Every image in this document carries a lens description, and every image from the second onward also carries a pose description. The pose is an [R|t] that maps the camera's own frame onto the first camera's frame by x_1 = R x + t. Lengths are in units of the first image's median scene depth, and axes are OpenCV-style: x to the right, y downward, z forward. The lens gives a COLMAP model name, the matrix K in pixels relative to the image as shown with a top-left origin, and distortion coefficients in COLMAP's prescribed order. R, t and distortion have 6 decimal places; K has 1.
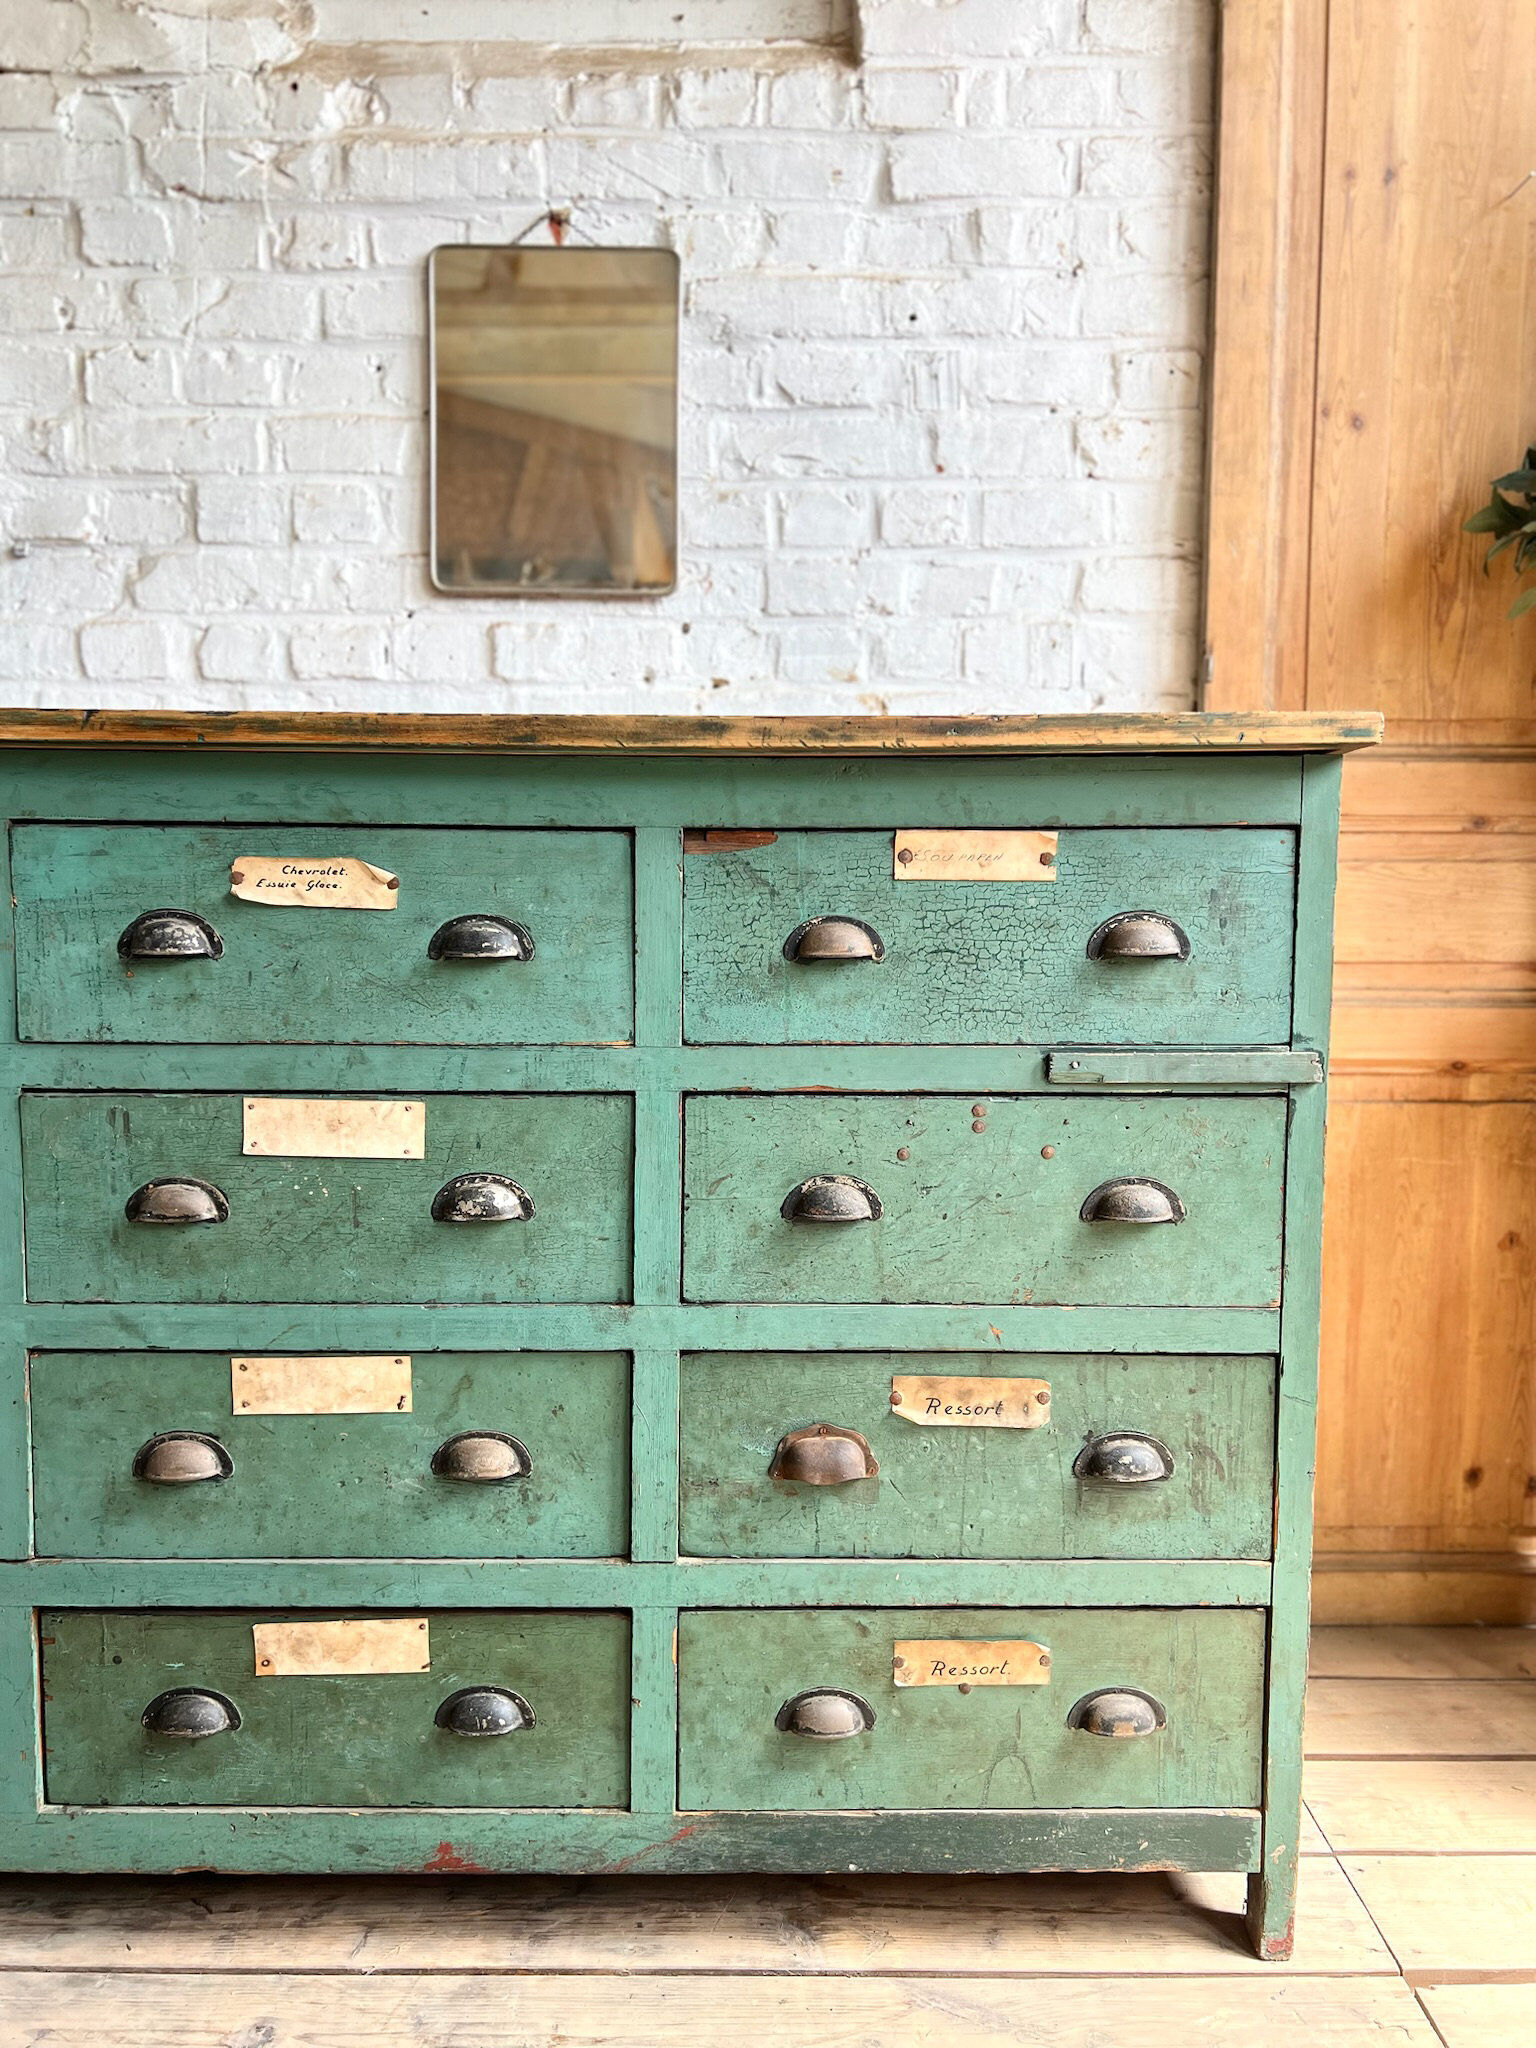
lens RADIAL K [[1523.6, 0, 755.5], [0, 1523.6, 1019.8], [0, 0, 1]] dist [0.063043, -0.071419]
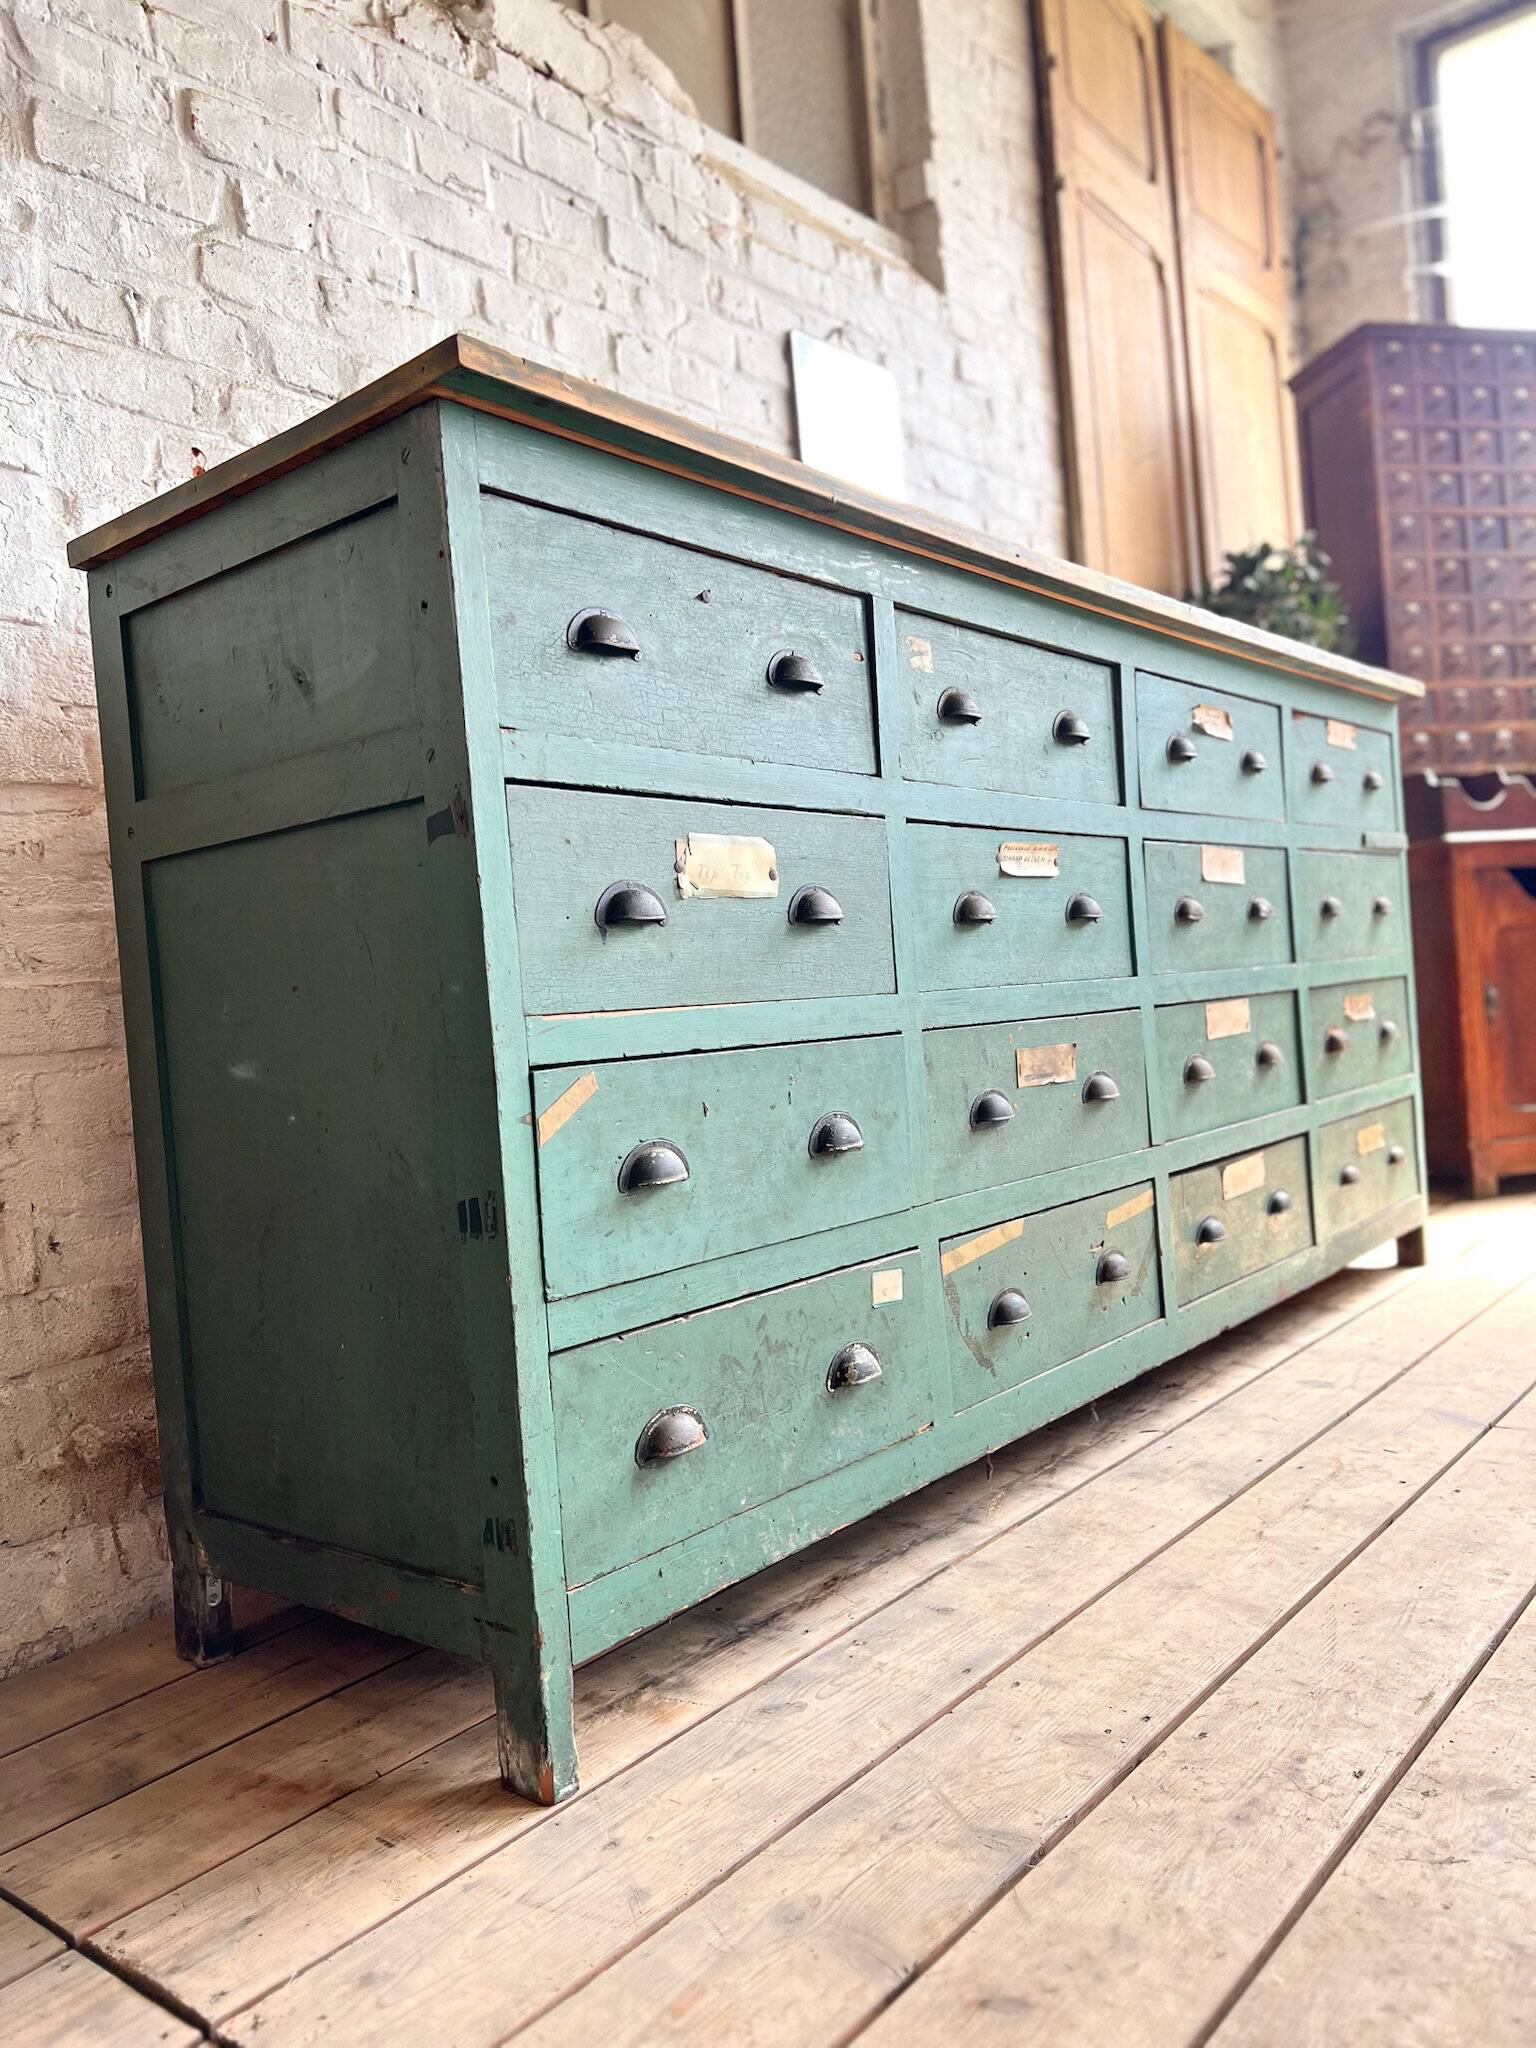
lens RADIAL K [[1530.9, 0, 768.7], [0, 1530.9, 1029.7], [0, 0, 1]] dist [0.069700, -0.081823]
pose [[0.631224, -0.070156, 0.772421, -1.862762], [0.144639, 0.989078, -0.028365, 0.218669], [-0.761995, 0.129627, 0.634477, 0.301912]]
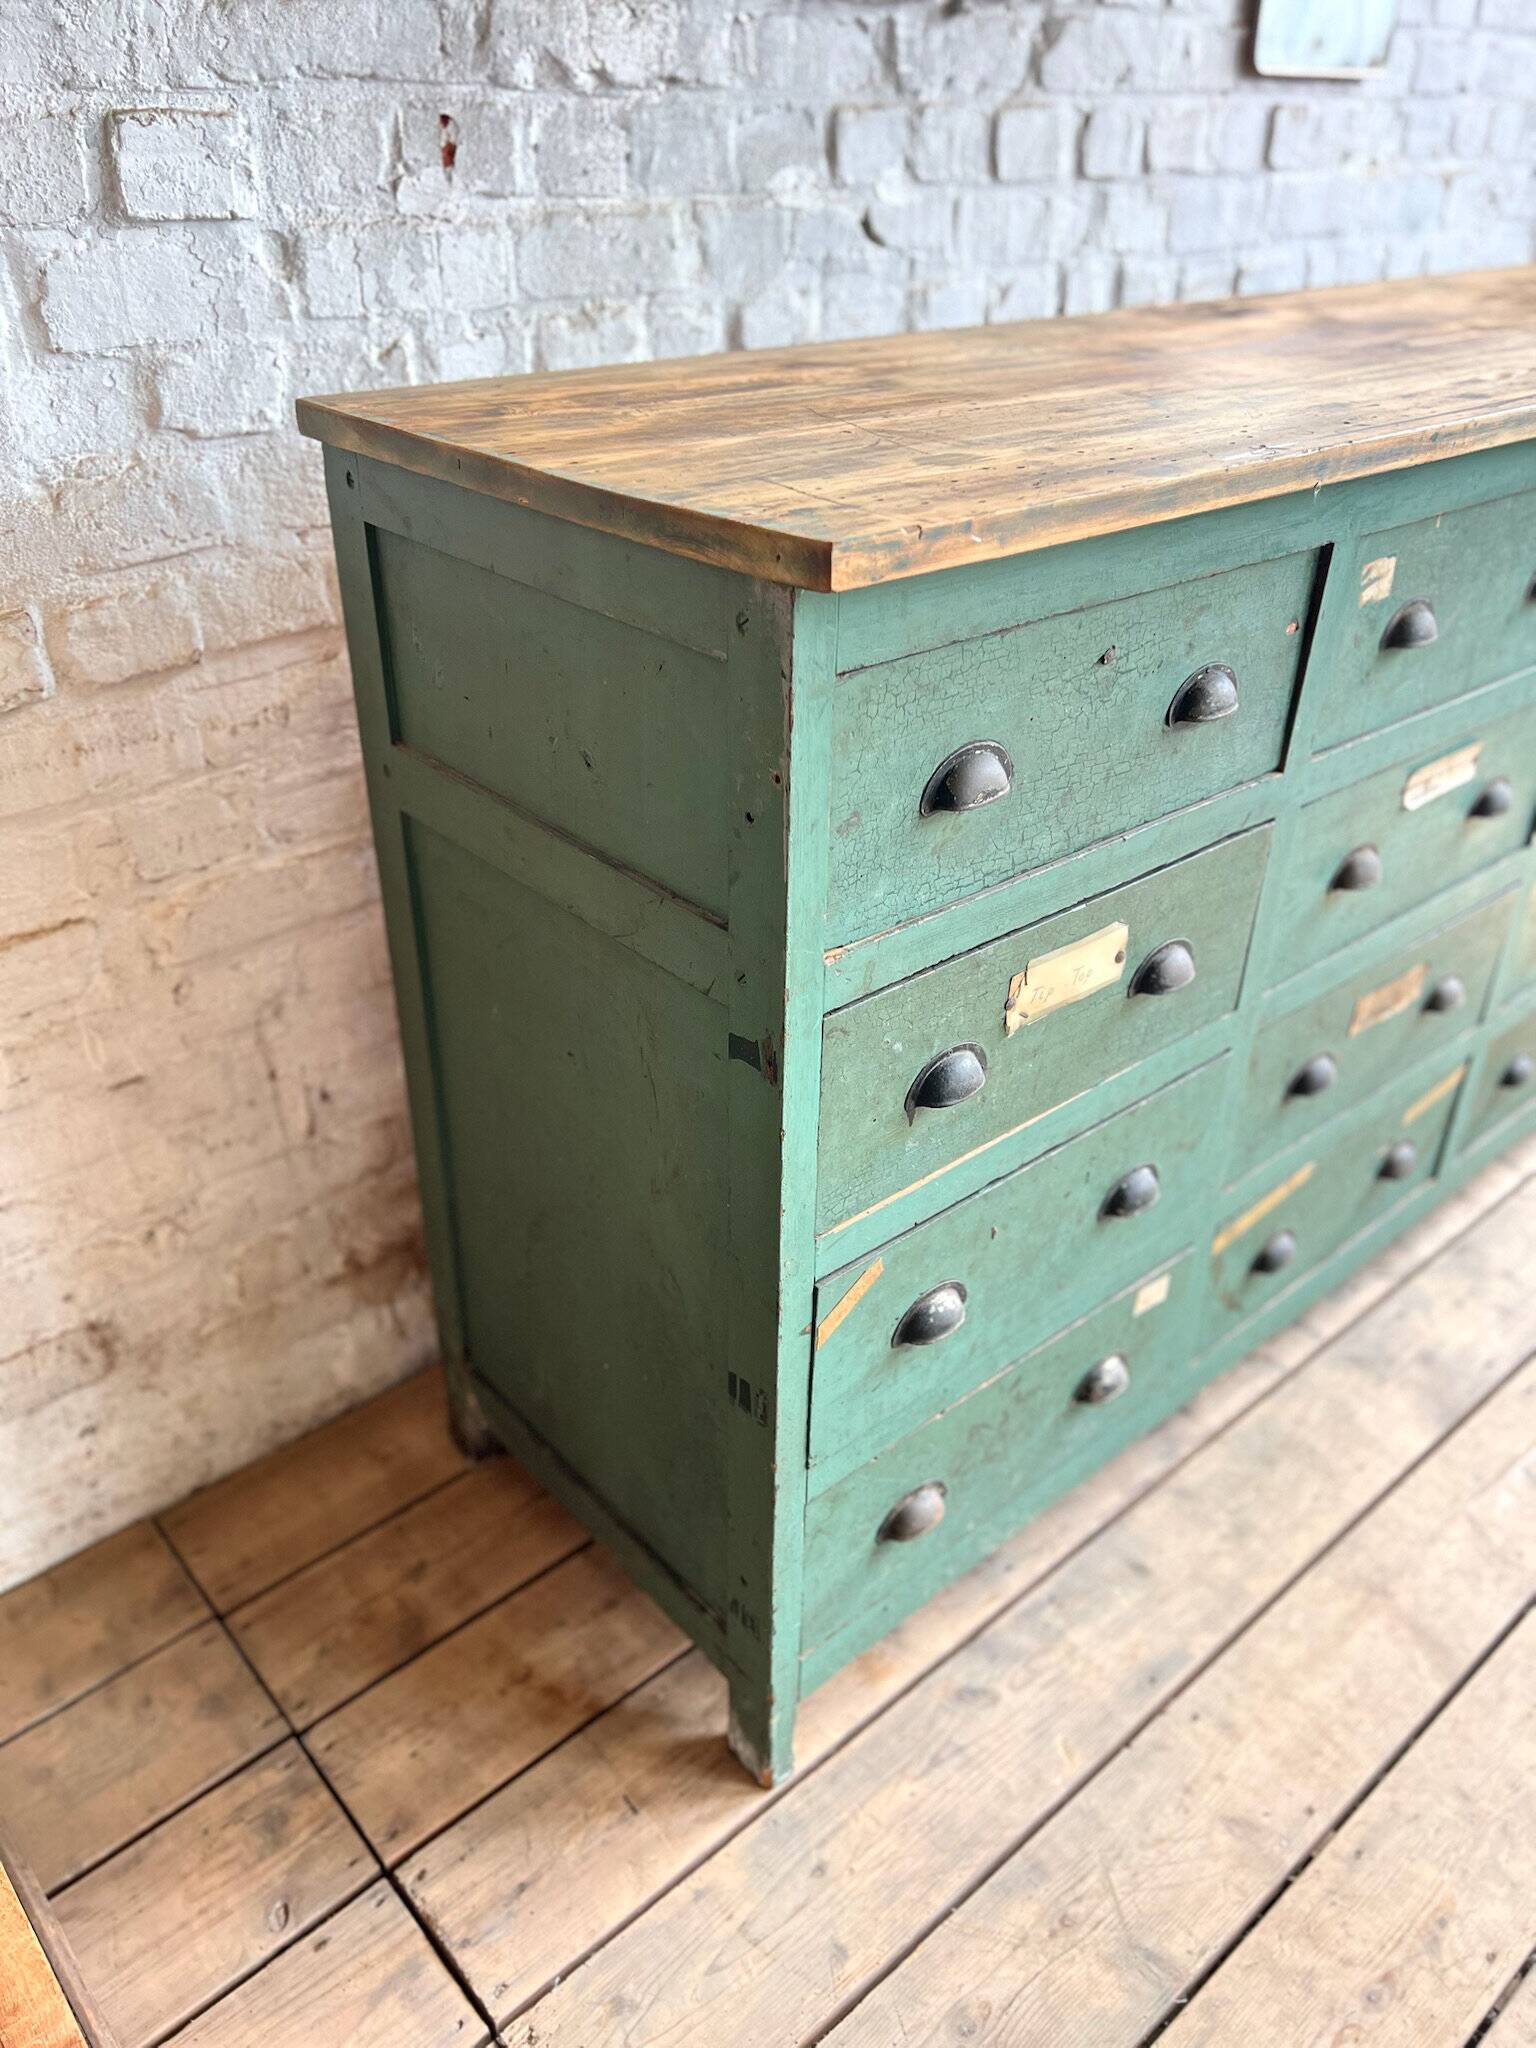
lens RADIAL K [[1538.5, 0, 769.7], [0, 1538.5, 1017.0], [0, 0, 1]] dist [0.059189, -0.067538]
pose [[0.750953, -0.335113, 0.569007, -1.706329], [0.046849, 0.886532, 0.460289, -0.306826], [-0.658692, -0.318998, 0.681443, 0.472833]]
